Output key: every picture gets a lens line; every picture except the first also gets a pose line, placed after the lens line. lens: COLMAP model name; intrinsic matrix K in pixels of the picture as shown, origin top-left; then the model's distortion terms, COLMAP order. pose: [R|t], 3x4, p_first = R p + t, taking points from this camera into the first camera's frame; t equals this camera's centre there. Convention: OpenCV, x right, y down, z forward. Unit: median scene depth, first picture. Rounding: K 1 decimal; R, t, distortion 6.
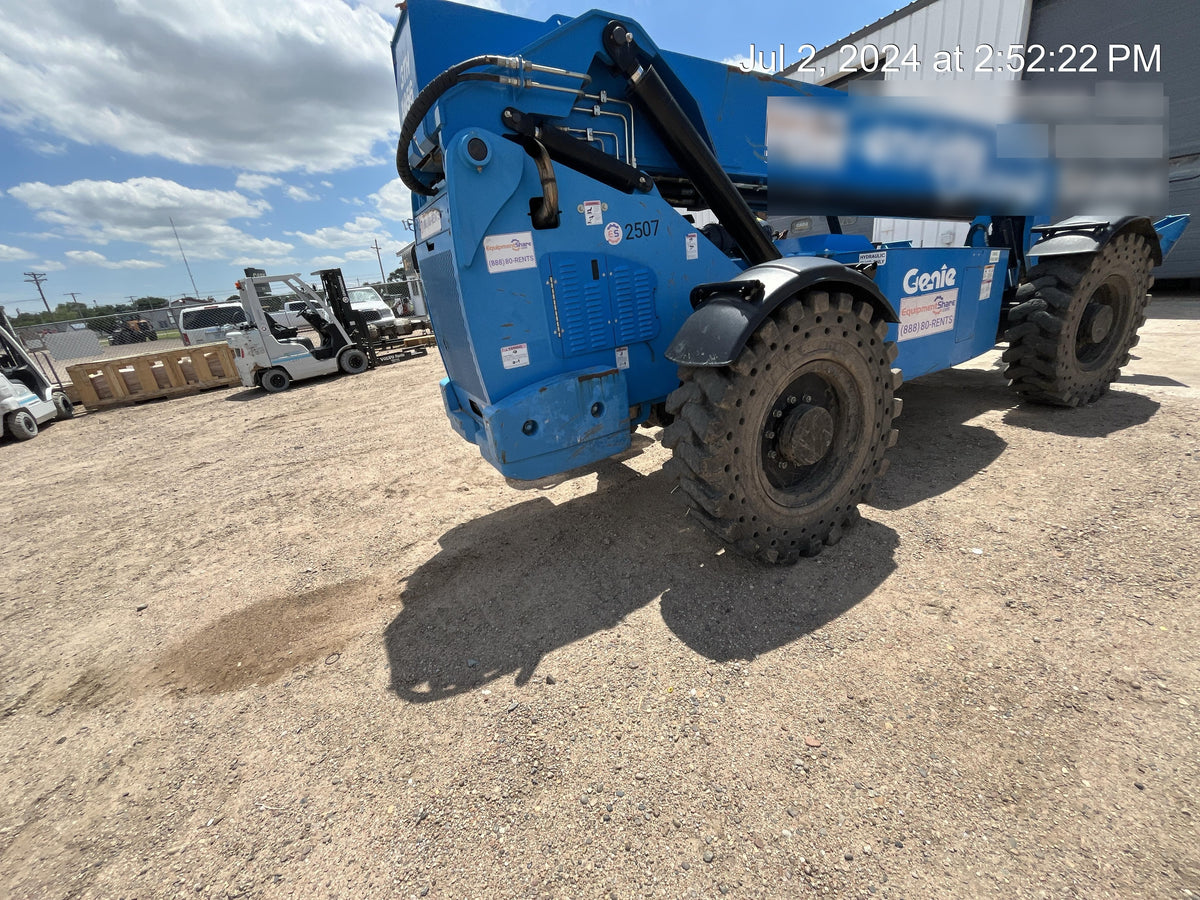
lens RADIAL K [[509.4, 0, 592.4], [0, 509.4, 443.5], [0, 0, 1]] dist [-0.005915, 0.000546]
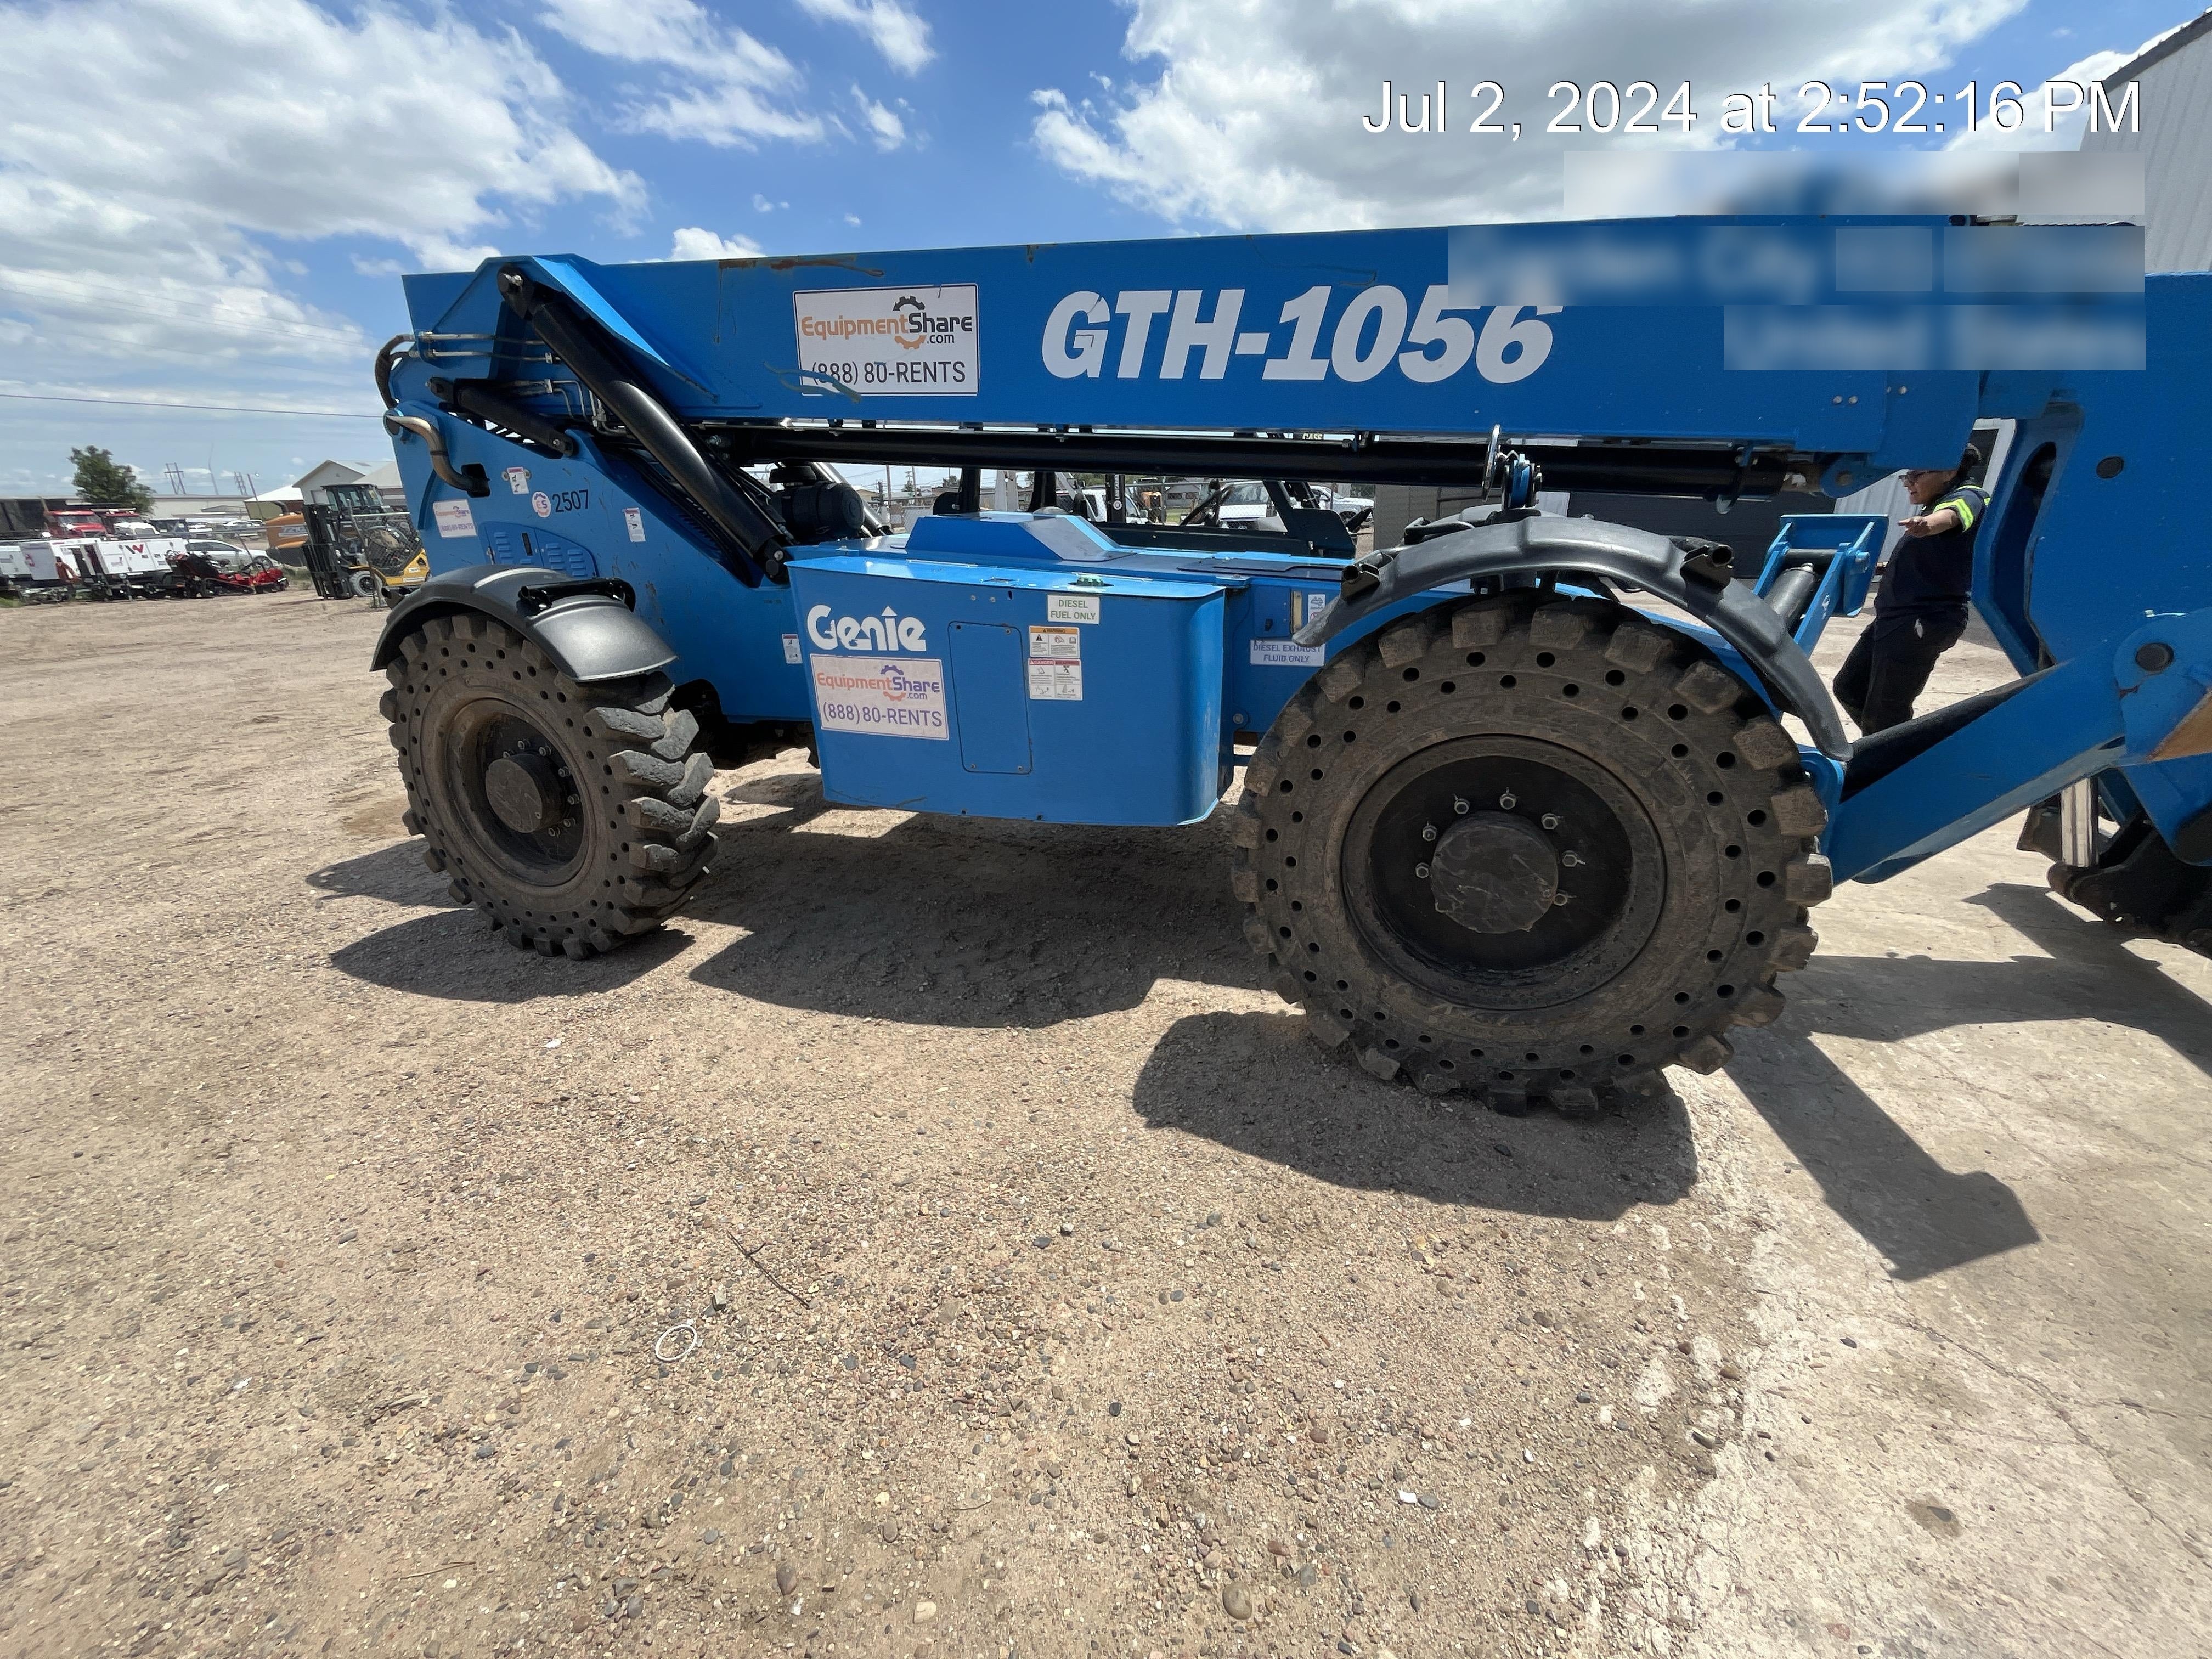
lens RADIAL K [[938.9, 0, 1092.1], [0, 938.9, 812.0], [0, 0, 1]] dist [-0.005915, 0.000546]
pose [[0.628358, 0.328729, -0.705056, 1.606346], [-0.278907, 0.941274, 0.190298, -0.408599], [0.726207, 0.077070, 0.683142, 0.537679]]
